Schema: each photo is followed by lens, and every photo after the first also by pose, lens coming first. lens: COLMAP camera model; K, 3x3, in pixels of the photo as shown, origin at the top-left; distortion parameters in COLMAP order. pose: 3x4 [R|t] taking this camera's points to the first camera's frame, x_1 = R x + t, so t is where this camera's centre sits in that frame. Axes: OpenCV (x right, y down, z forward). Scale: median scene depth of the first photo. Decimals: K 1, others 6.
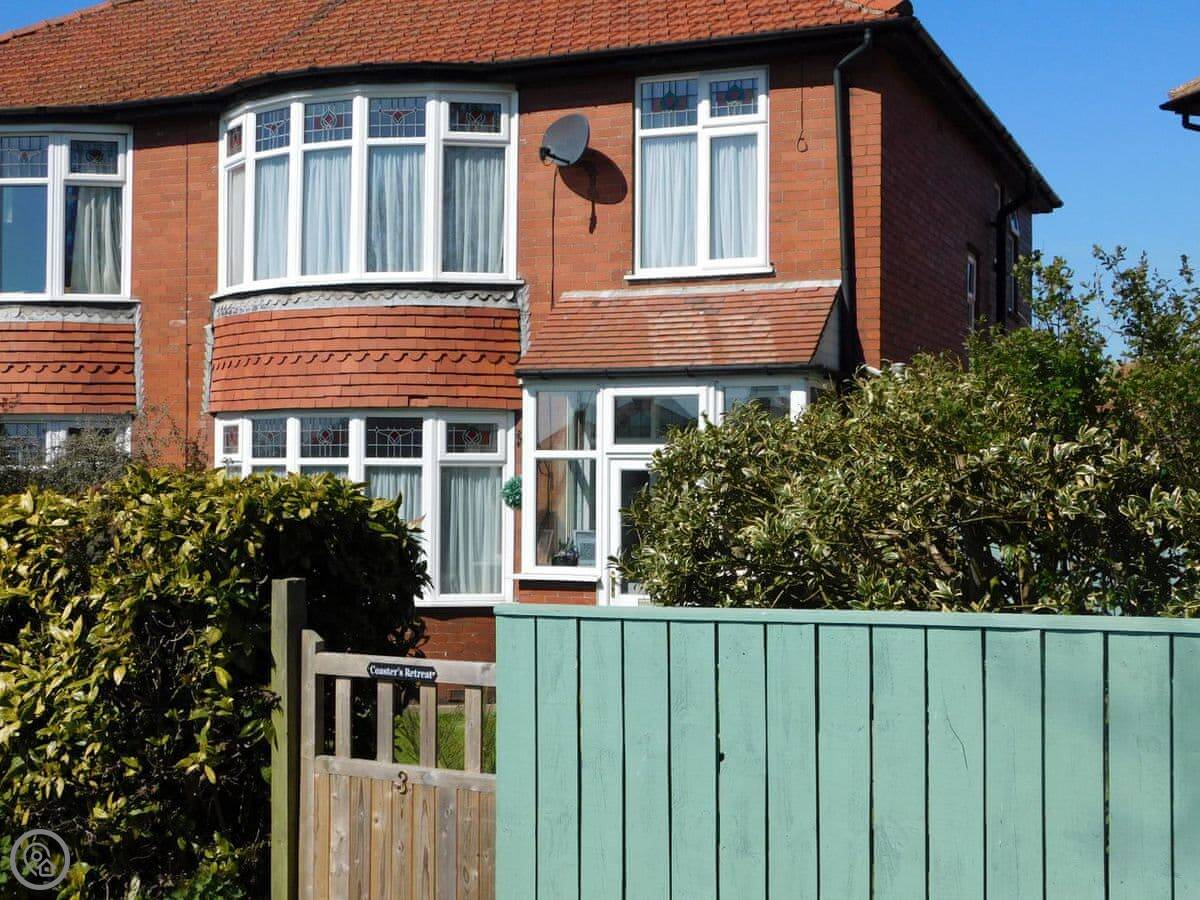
lens RADIAL K [[1961.5, 0, 600.0], [0, 1961.5, 450.0], [0, 0, 1]] dist [0.229310, -1.342416]
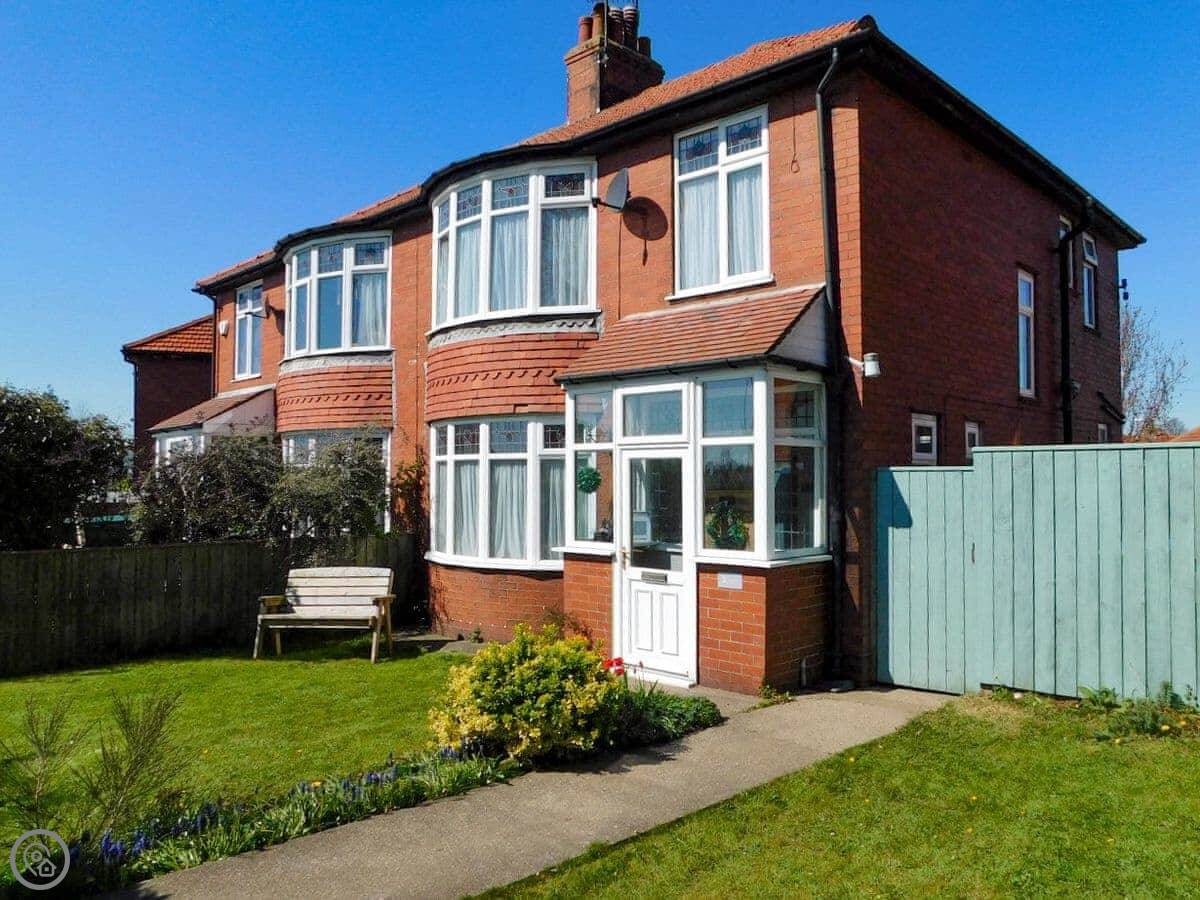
lens RADIAL K [[1012.1, 0, 600.0], [0, 1012.1, 450.0], [0, 0, 1]] dist [-0.042123, 0.000242]
pose [[0.930088, -0.020058, -0.366788, 0.195422], [0.017433, 0.999793, -0.010469, 0.009931], [0.366922, 0.003343, 0.930246, 0.405890]]
